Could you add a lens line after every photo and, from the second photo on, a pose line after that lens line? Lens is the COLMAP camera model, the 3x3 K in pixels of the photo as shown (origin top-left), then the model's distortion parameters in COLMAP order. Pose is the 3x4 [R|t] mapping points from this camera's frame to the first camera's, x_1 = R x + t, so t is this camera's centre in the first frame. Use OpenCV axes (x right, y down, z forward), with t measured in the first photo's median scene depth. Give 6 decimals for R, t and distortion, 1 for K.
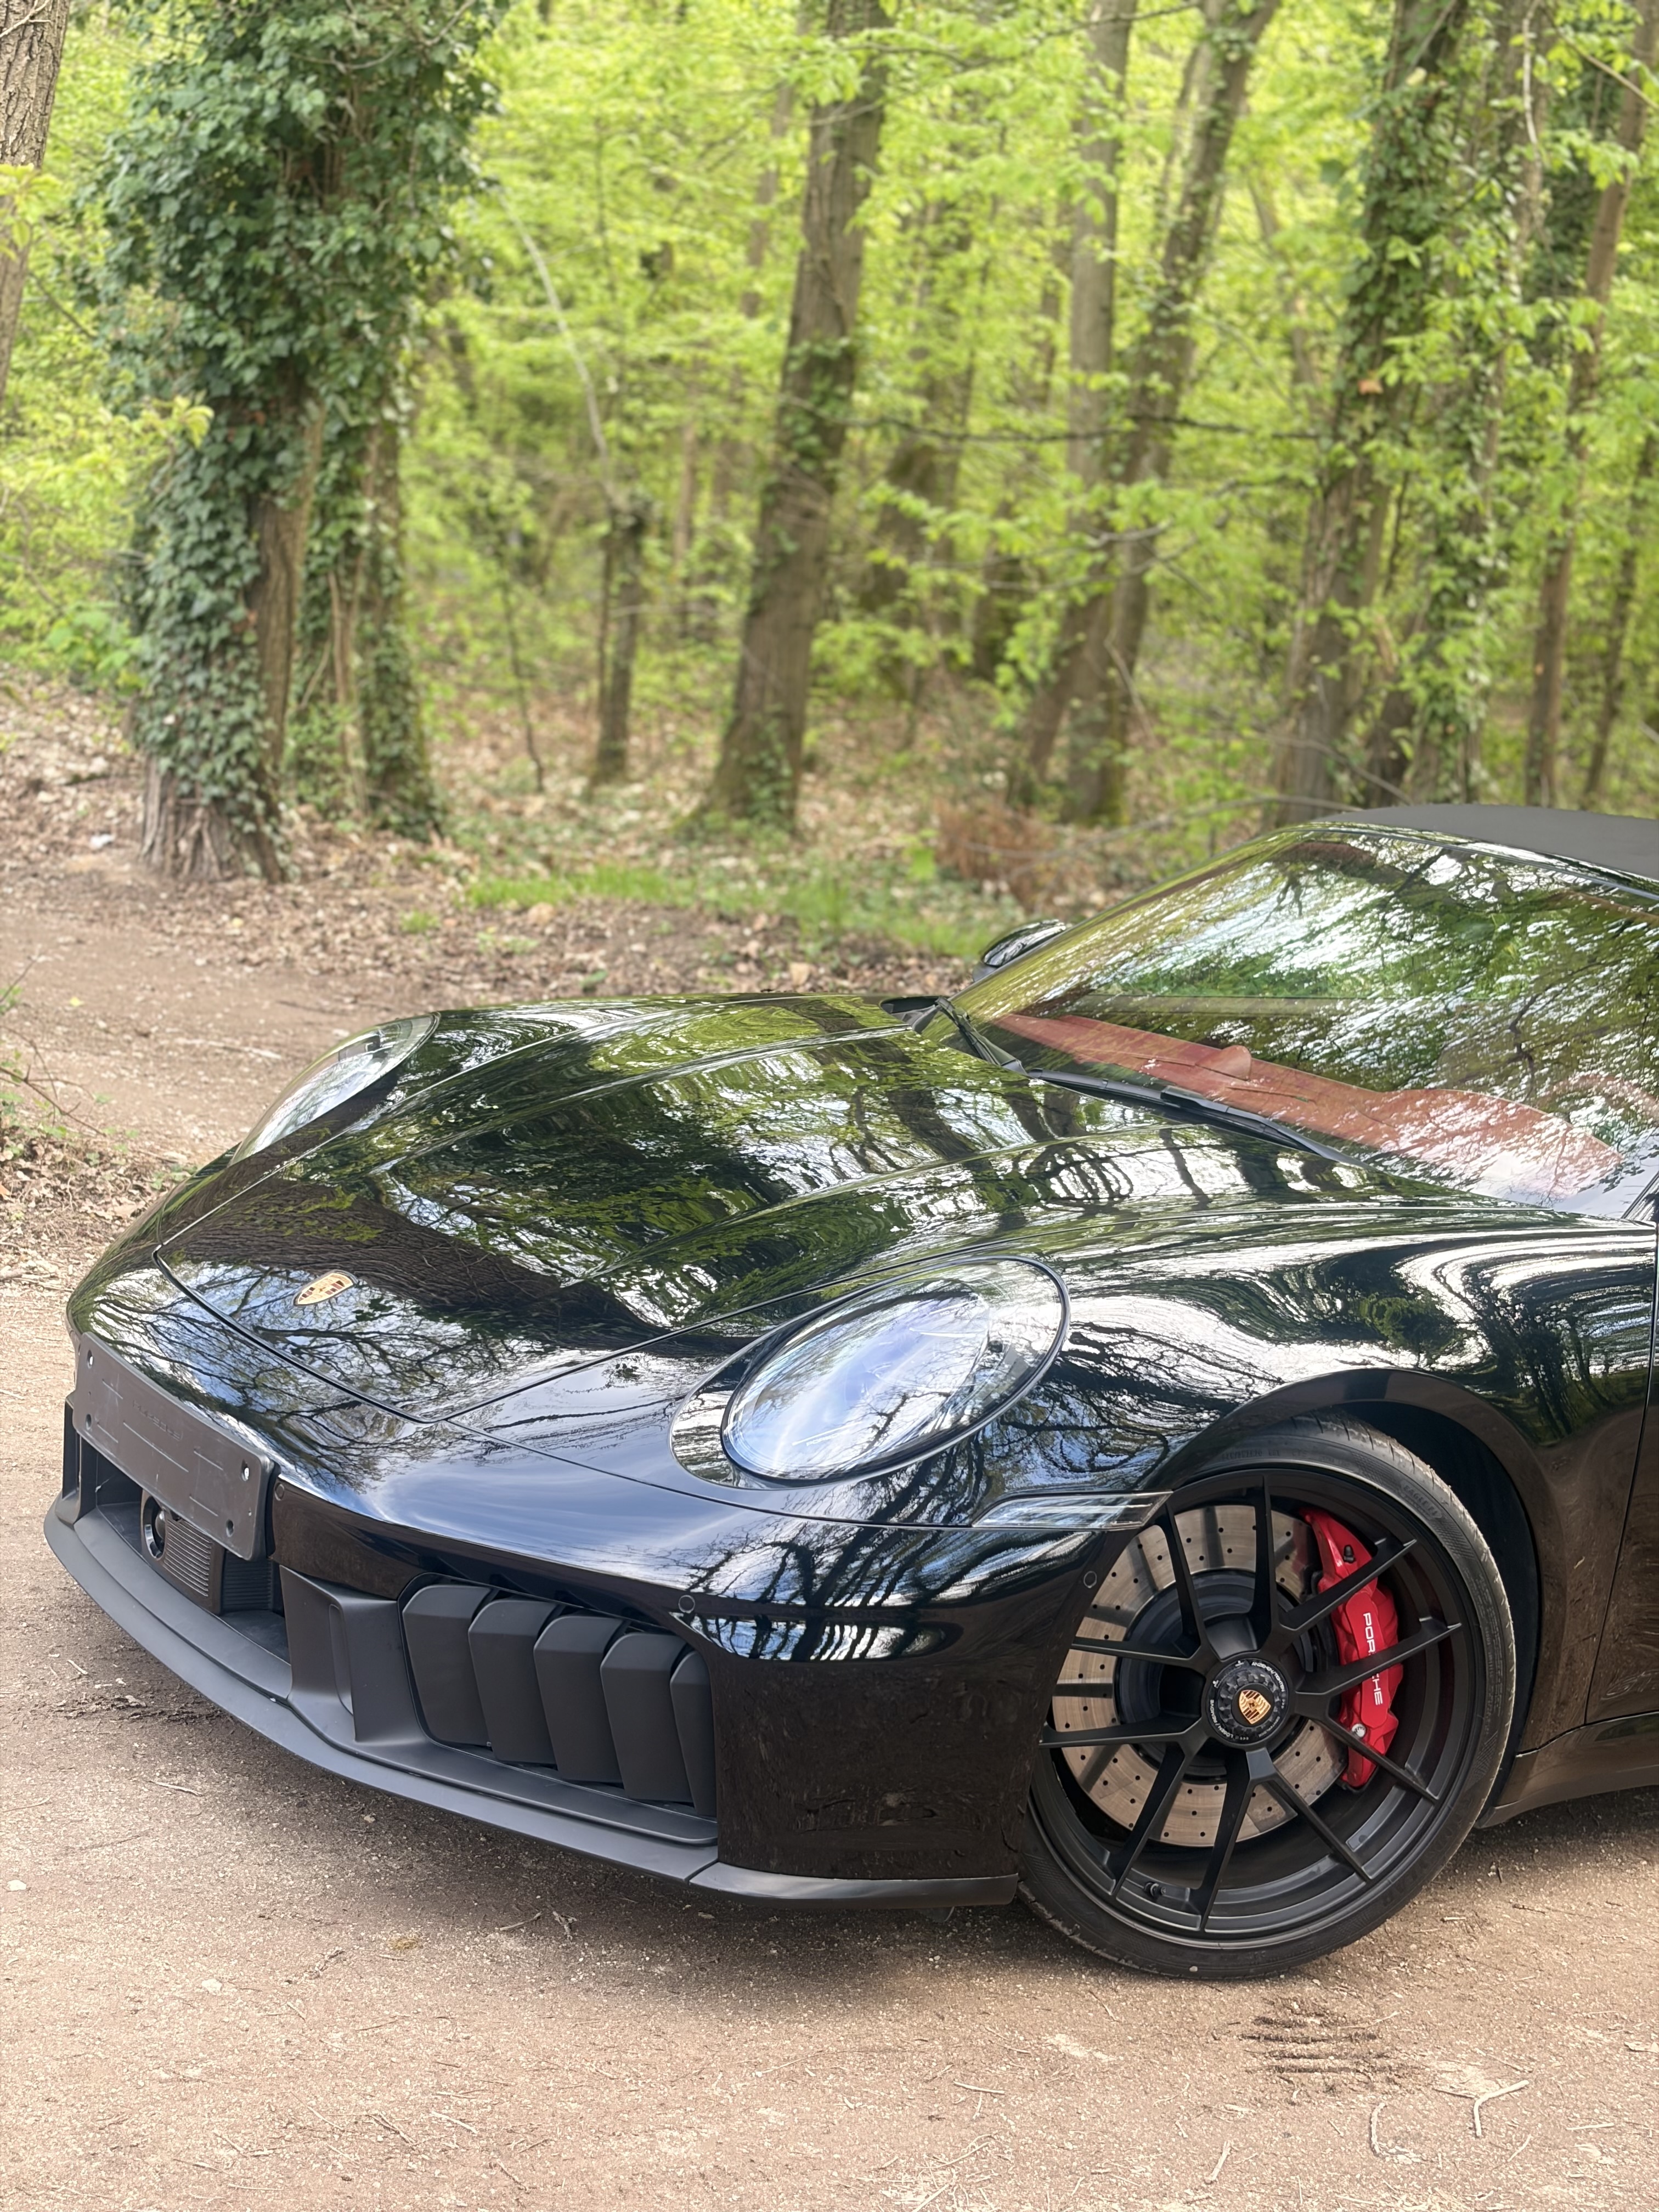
lens RADIAL K [[3278.5, 0, 829.5], [0, 3278.5, 1106.0], [0, 0, 1]] dist [0.168462, -0.661755]
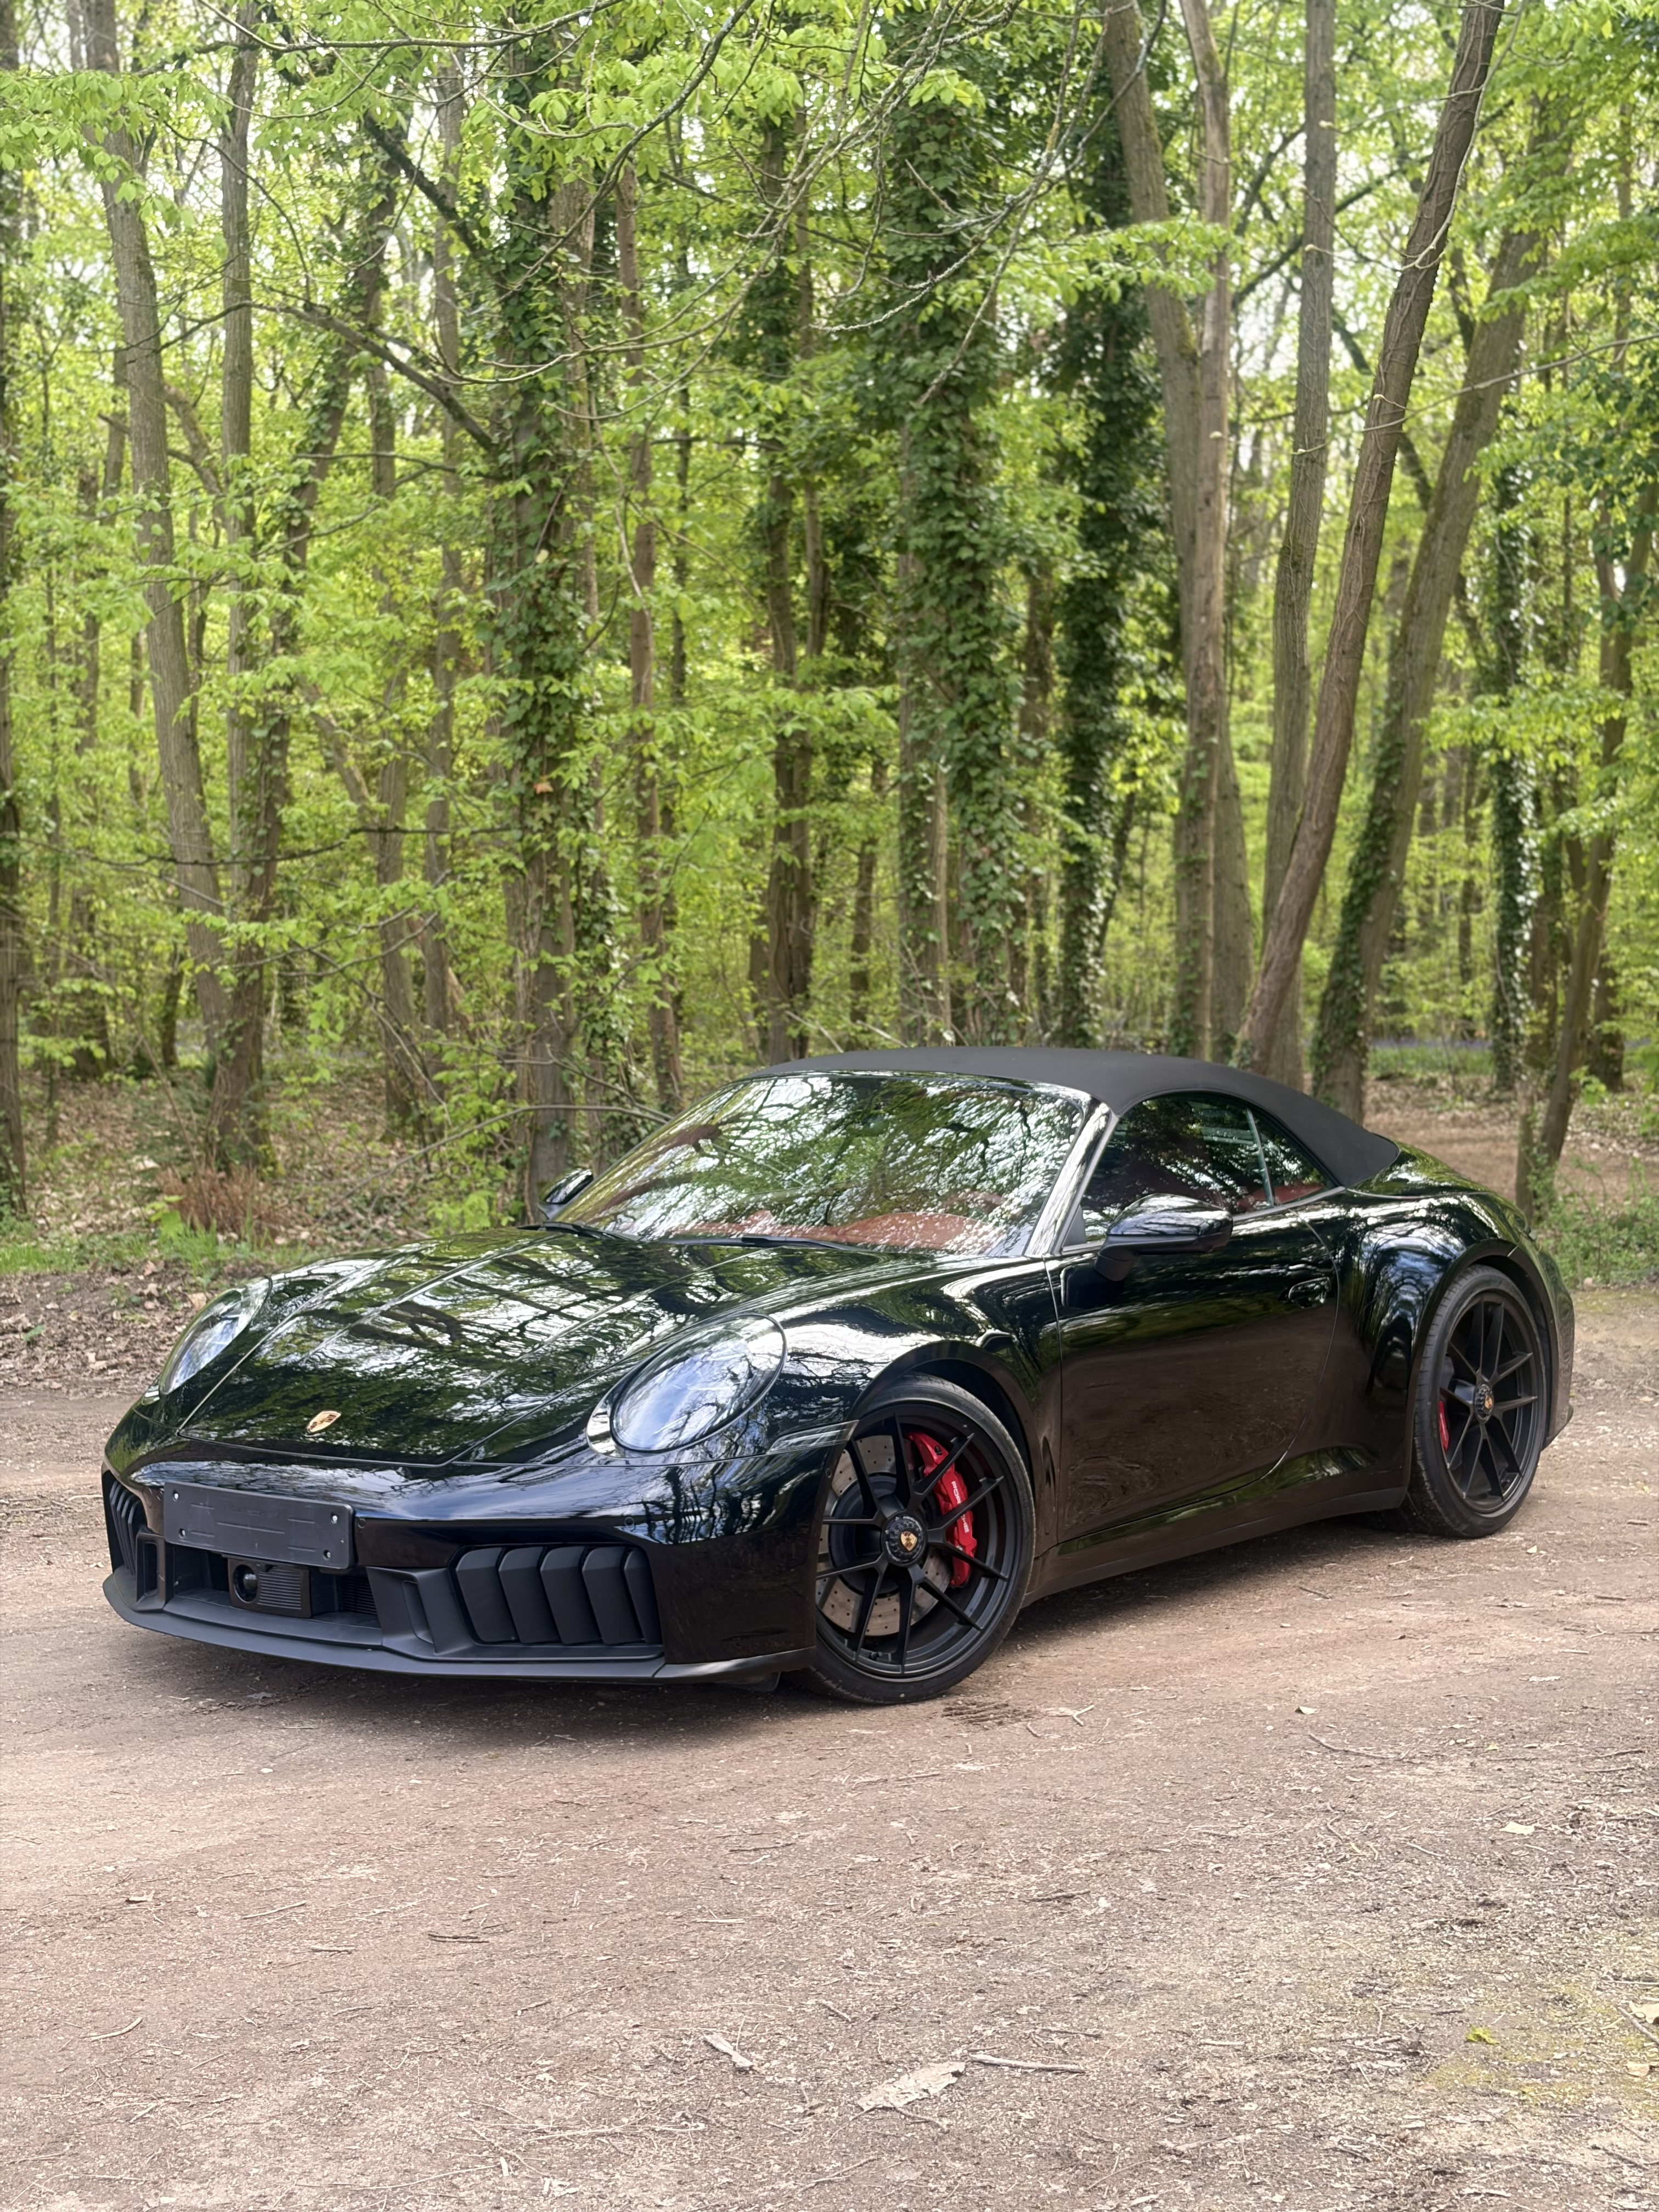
lens RADIAL K [[3381.4, 0, 829.5], [0, 3381.4, 1106.0], [0, 0, 1]] dist [0.131569, -0.125686]
pose [[0.939028, -0.151403, 0.308712, -0.436651], [0.184421, 0.979540, -0.080564, 0.088895], [-0.290198, 0.132585, 0.947737, -0.752130]]
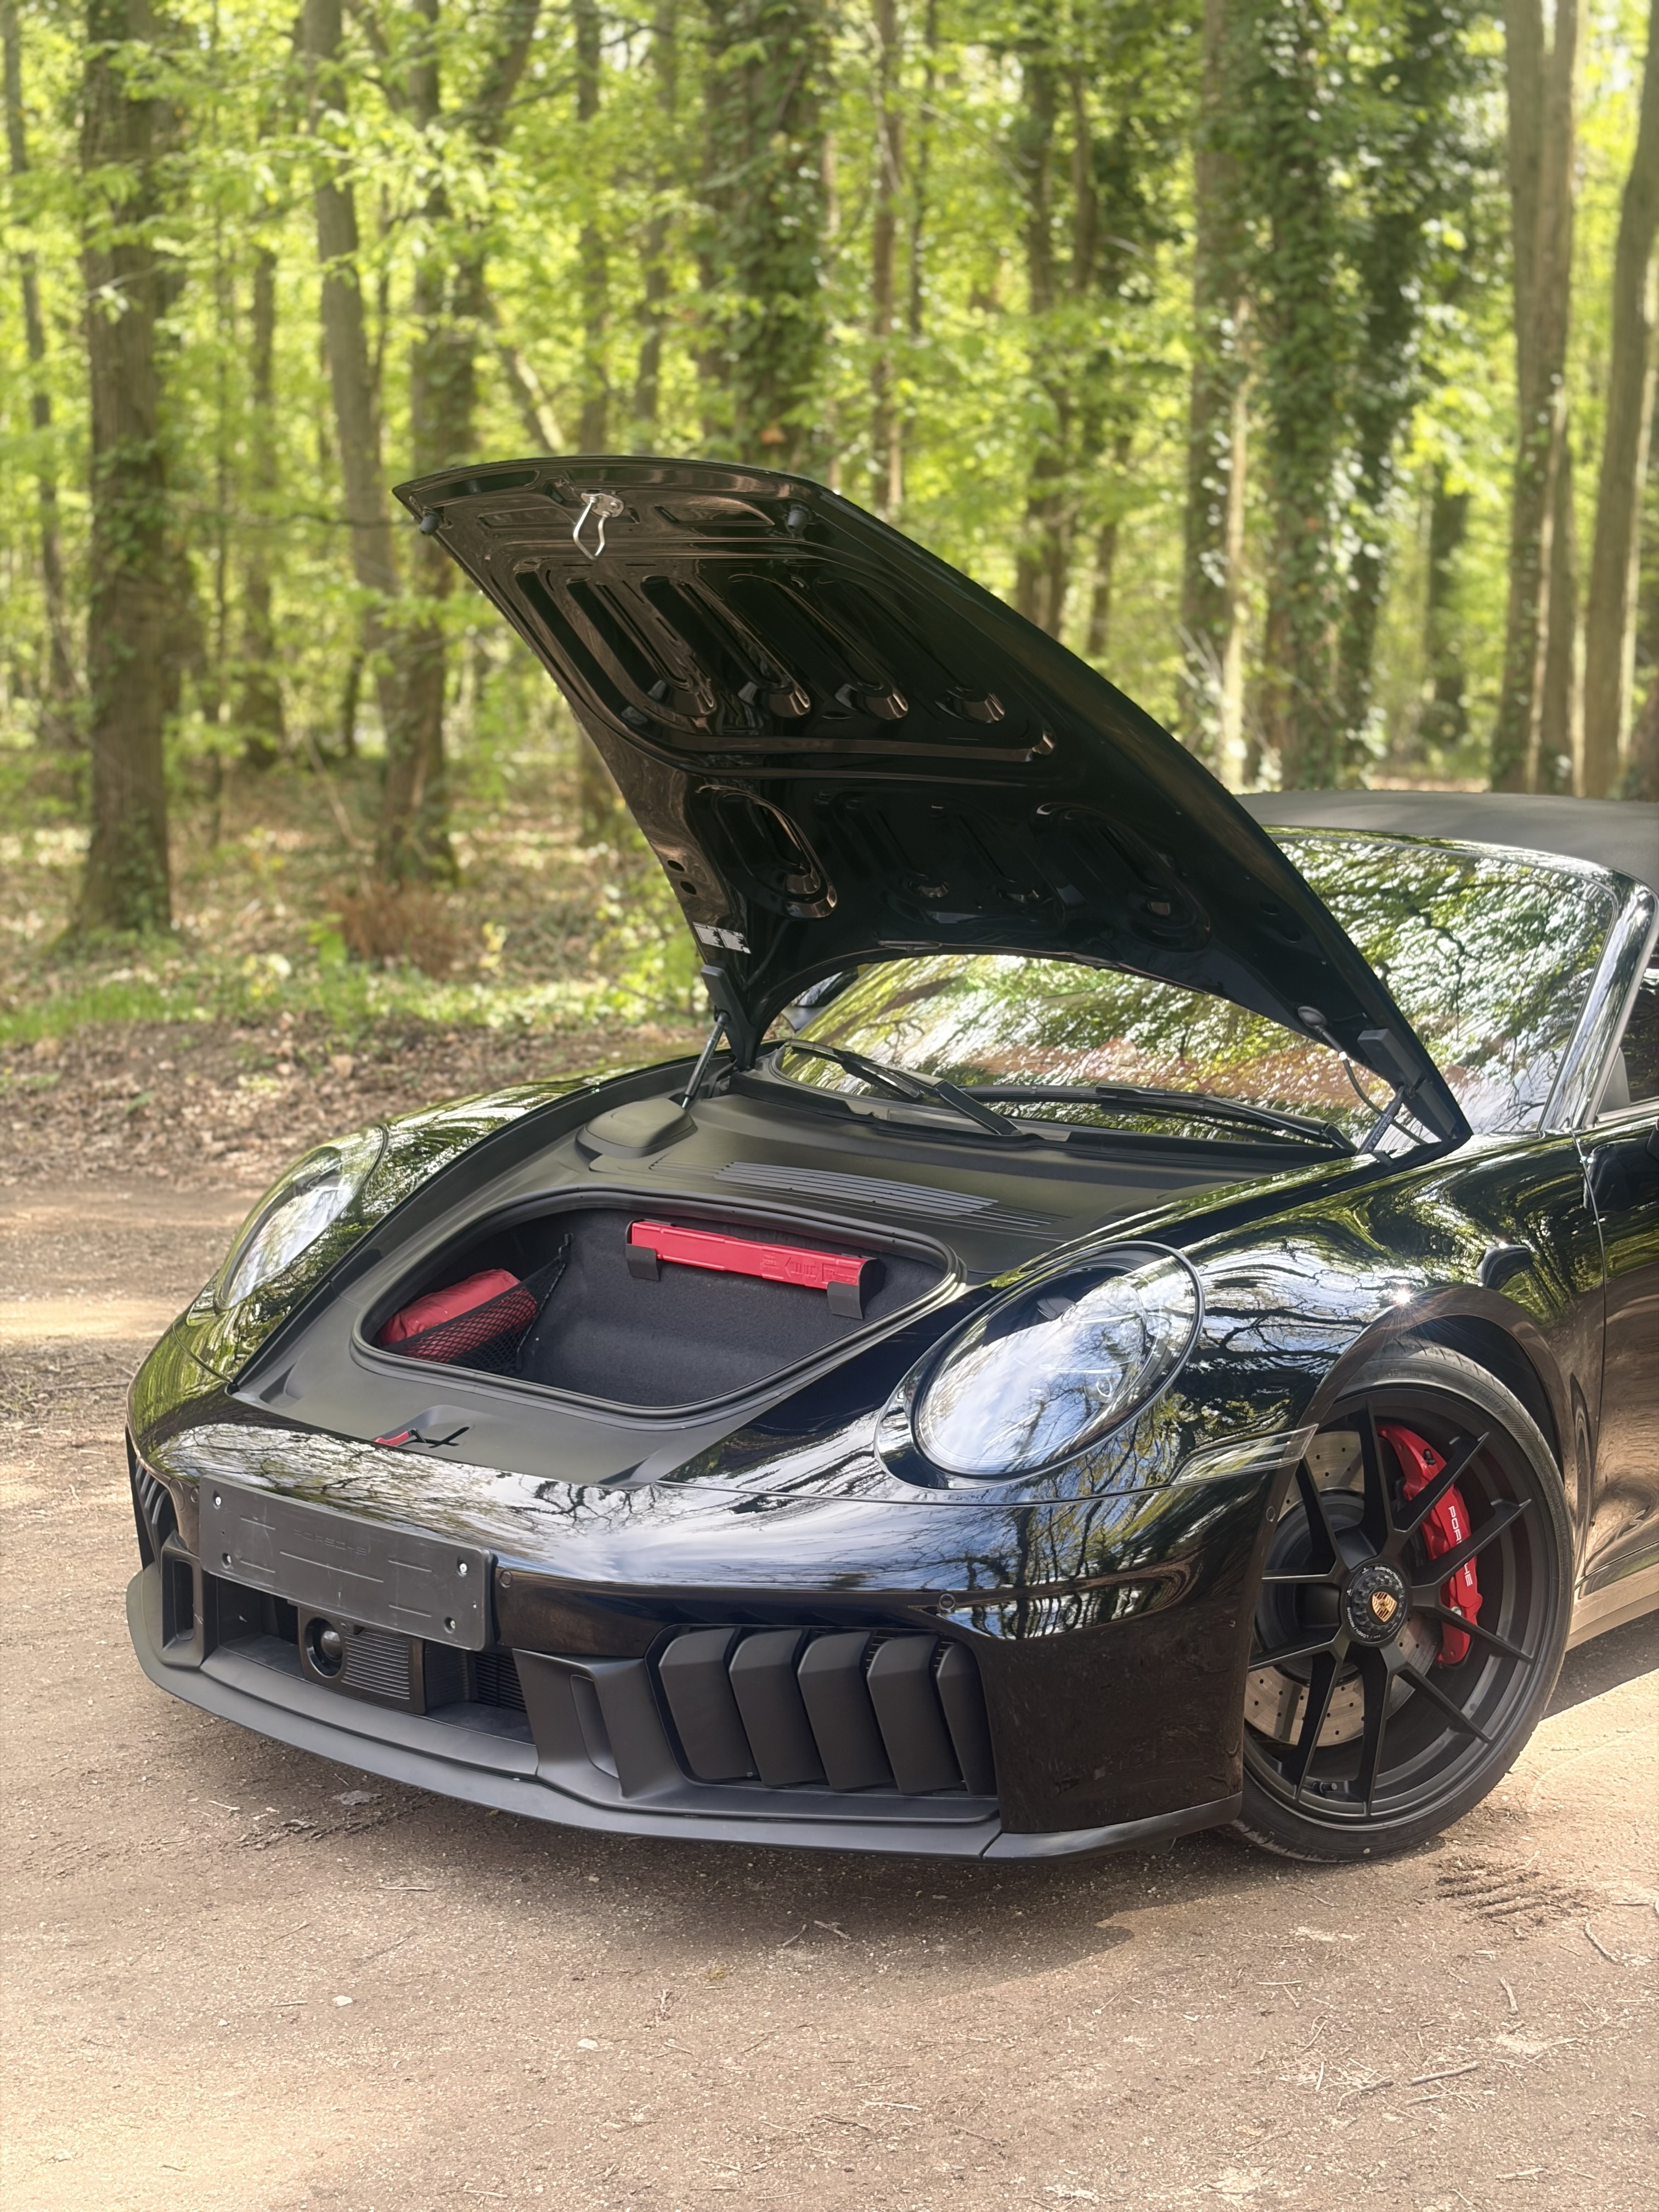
lens RADIAL K [[3278.5, 0, 829.5], [0, 3278.5, 1106.0], [0, 0, 1]] dist [0.168462, -0.661755]
pose [[0.957991, -0.153900, 0.242006, -0.288591], [0.158118, 0.987418, 0.002018, -0.016482], [-0.239272, 0.036332, 0.970273, -0.042680]]
